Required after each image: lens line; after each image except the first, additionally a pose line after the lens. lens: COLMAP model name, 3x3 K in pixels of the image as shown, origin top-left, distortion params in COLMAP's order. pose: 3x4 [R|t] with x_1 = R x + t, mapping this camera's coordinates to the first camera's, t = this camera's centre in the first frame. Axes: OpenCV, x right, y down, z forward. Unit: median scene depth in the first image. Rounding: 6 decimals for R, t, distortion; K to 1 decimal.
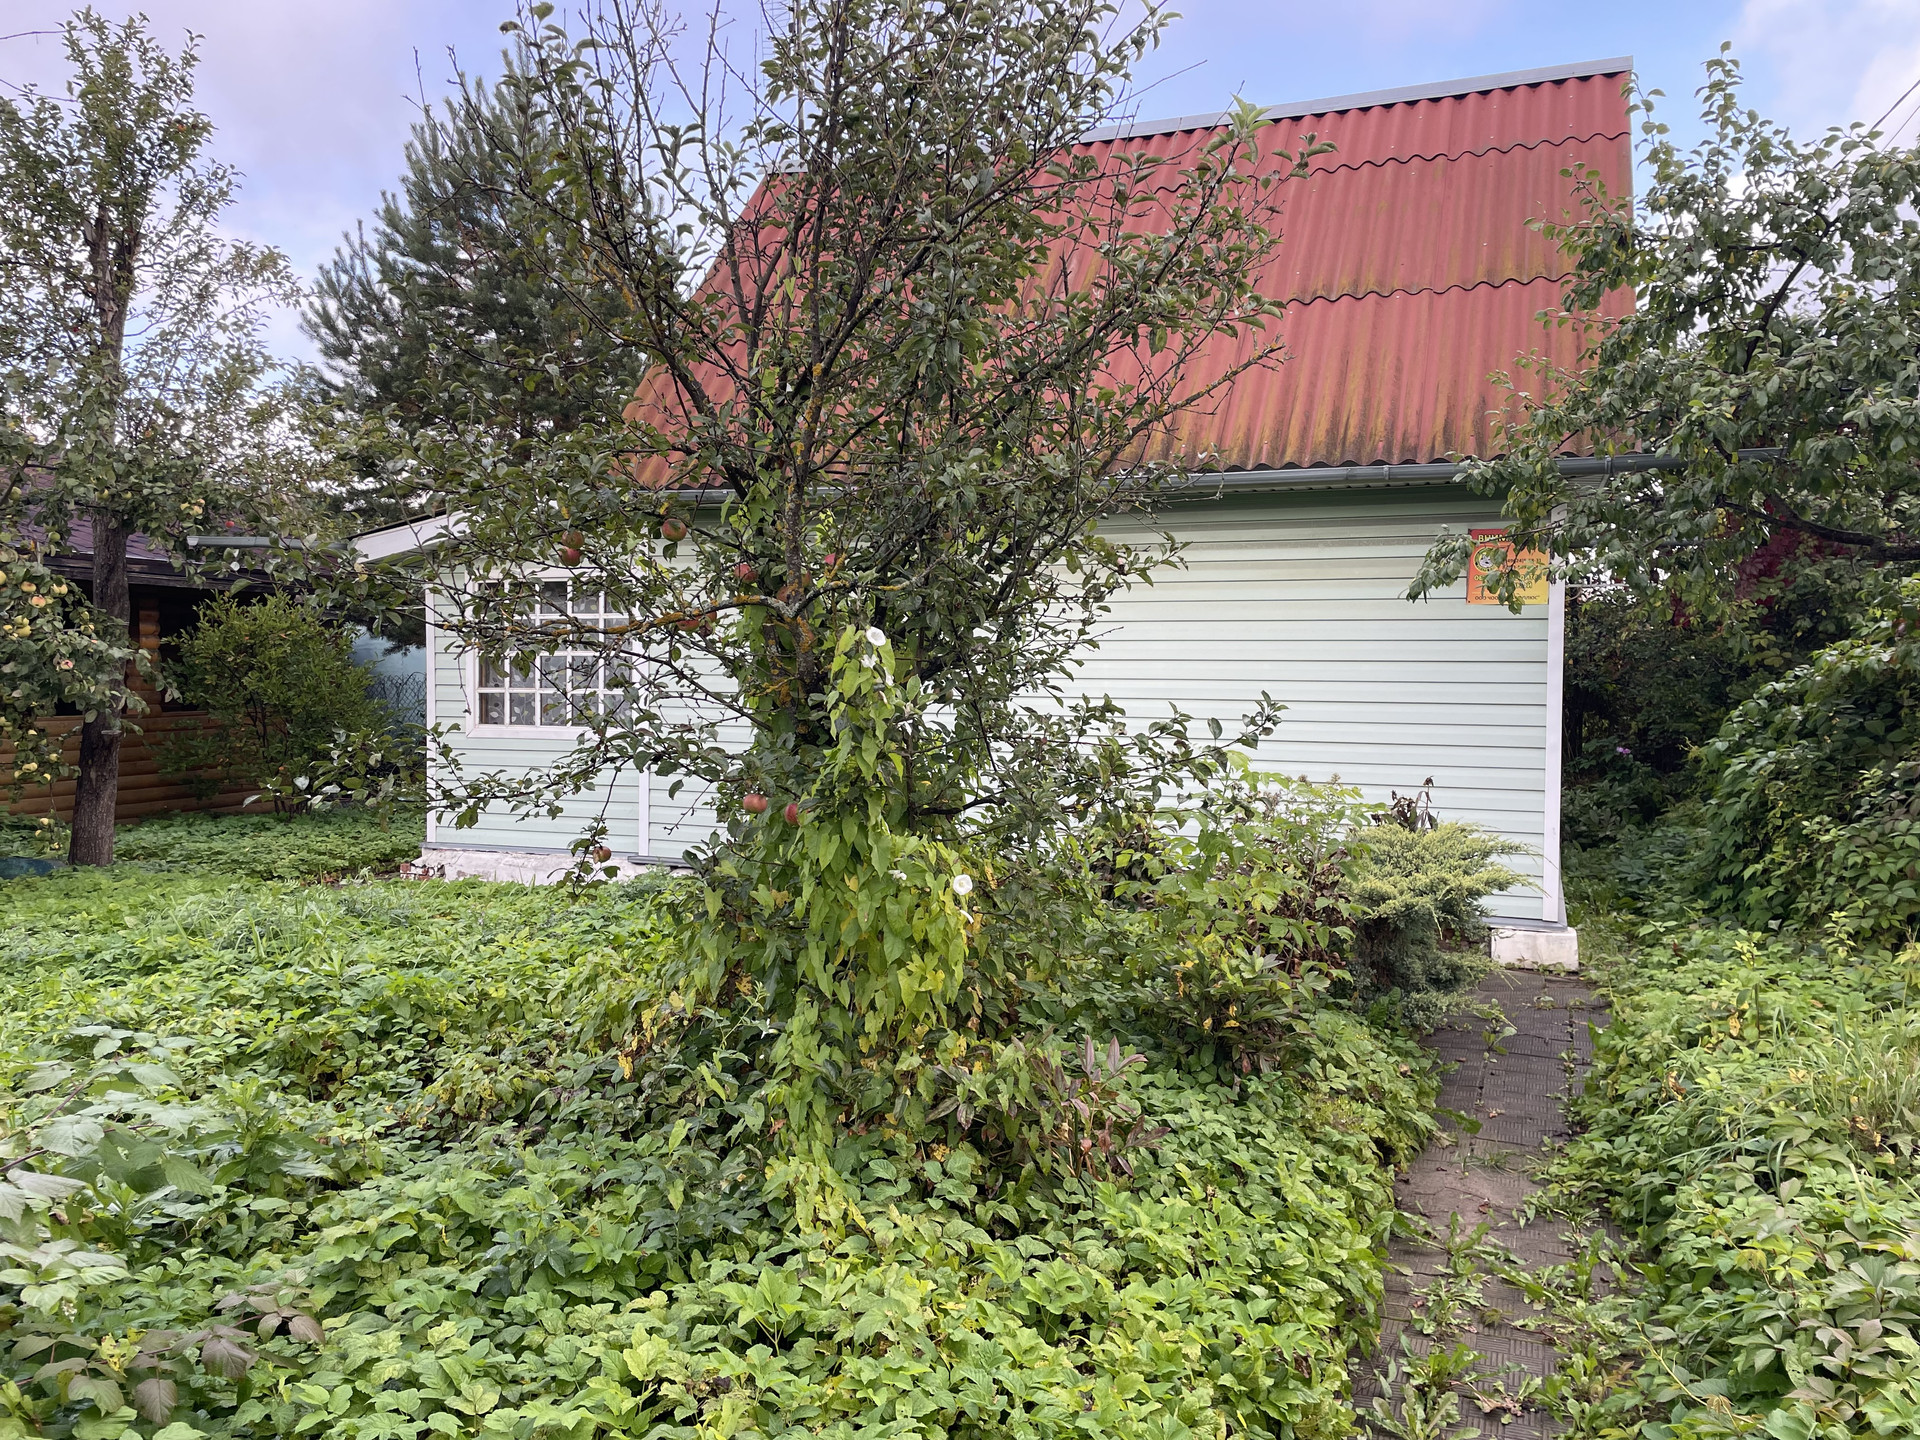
lens RADIAL K [[1442.2, 0, 967.4], [0, 1442.2, 714.4], [0, 0, 1]] dist [0.092074, -0.100630]
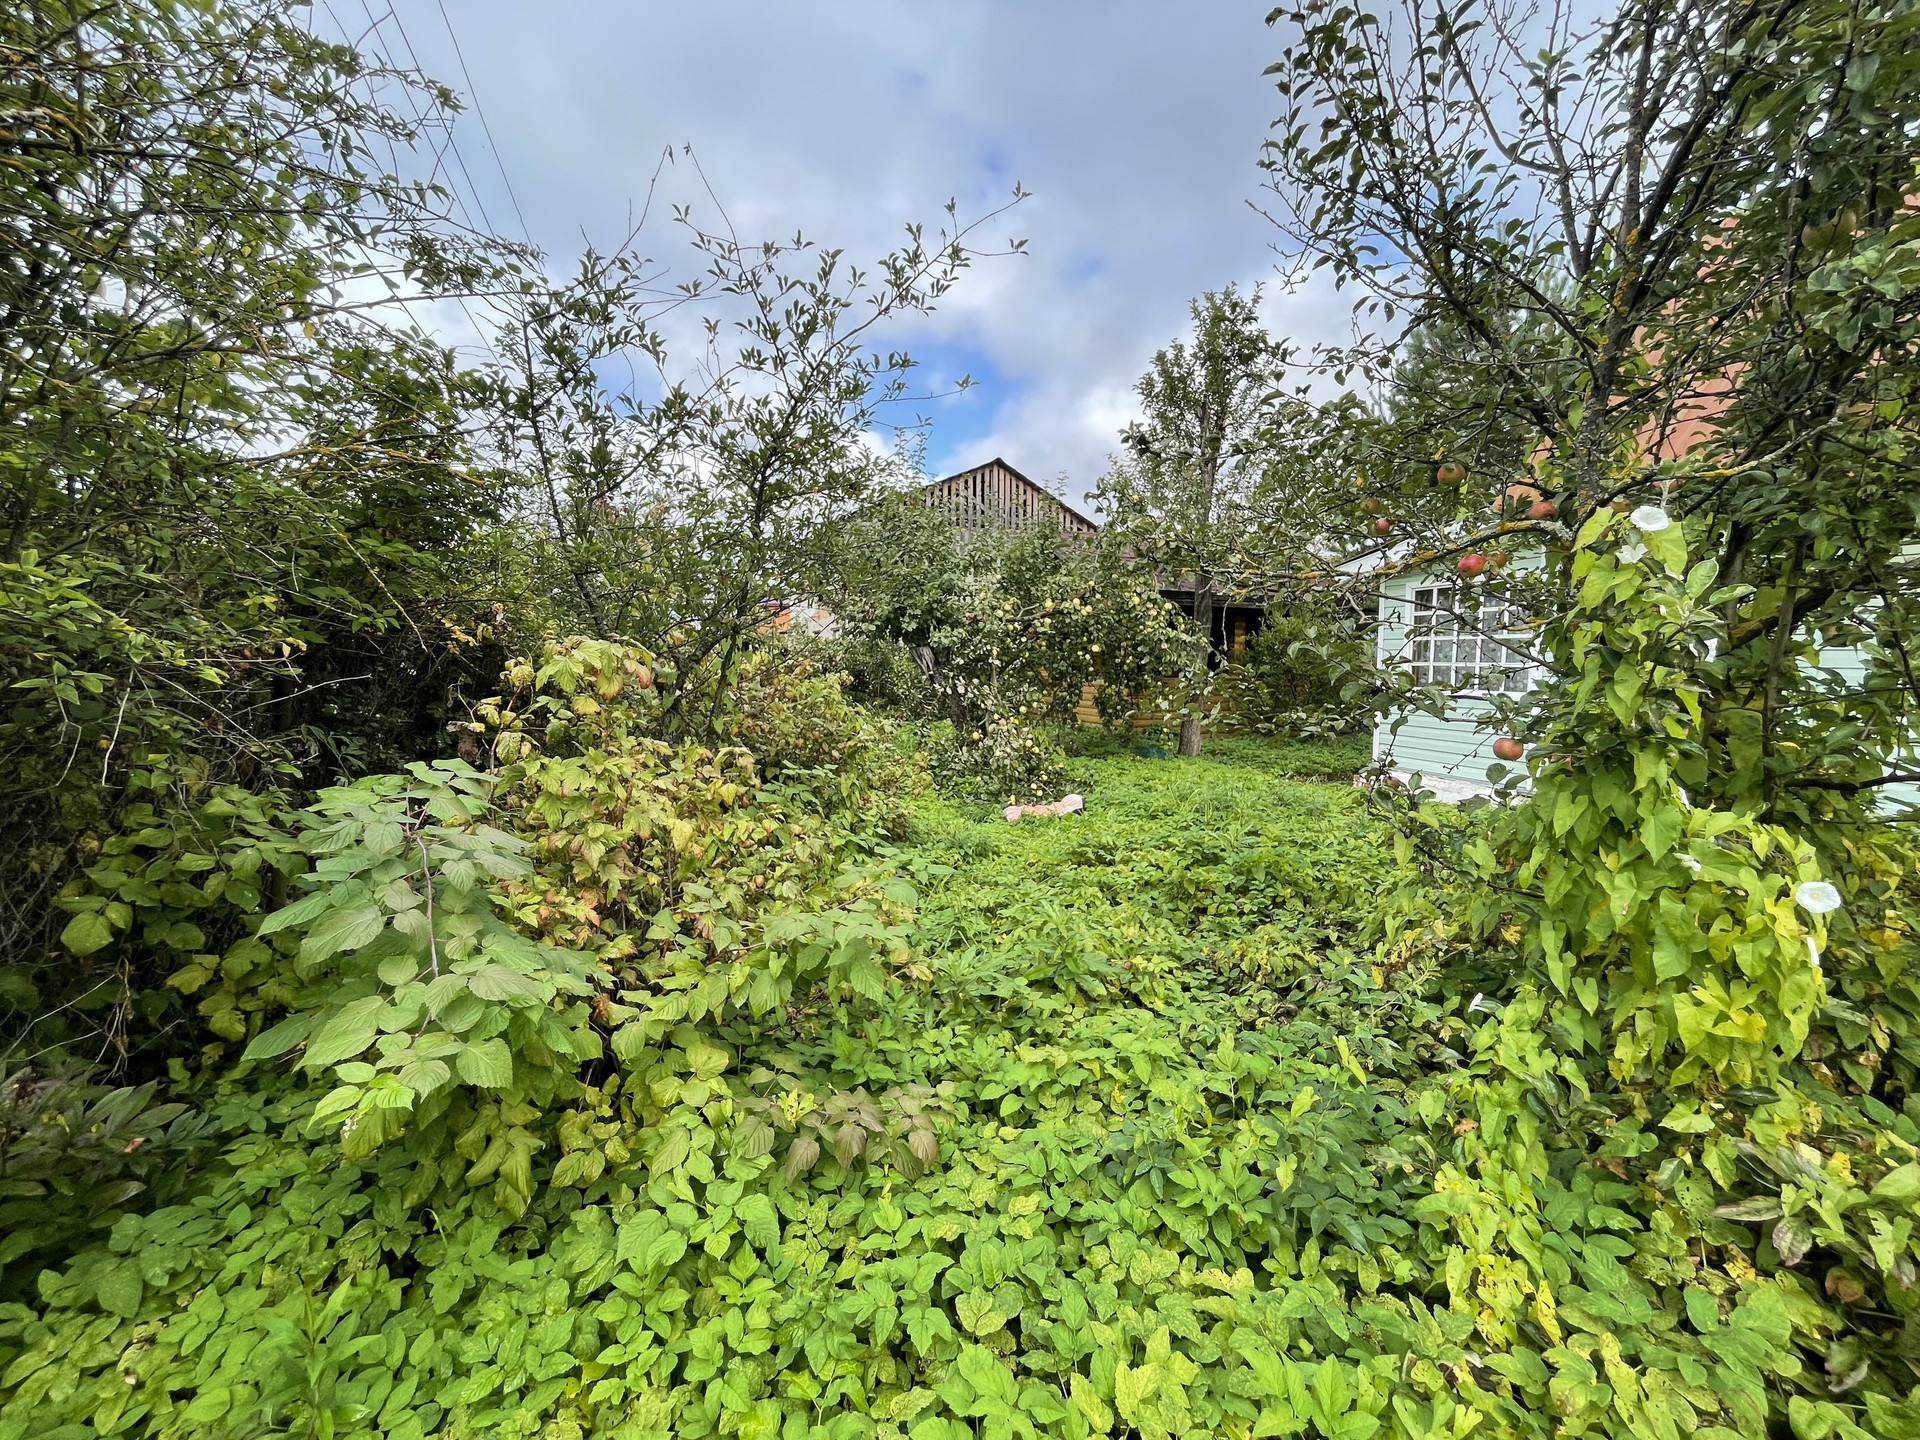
lens RADIAL K [[790.2, 0, 955.0], [0, 790.2, 714.1], [0, 0, 1]] dist [-0.002335, -0.000225]
pose [[0.617630, 0.056283, -0.784452, 0.030125], [-0.028711, 0.998385, 0.049027, 0.028536], [0.785945, -0.007758, 0.618248, 0.467656]]
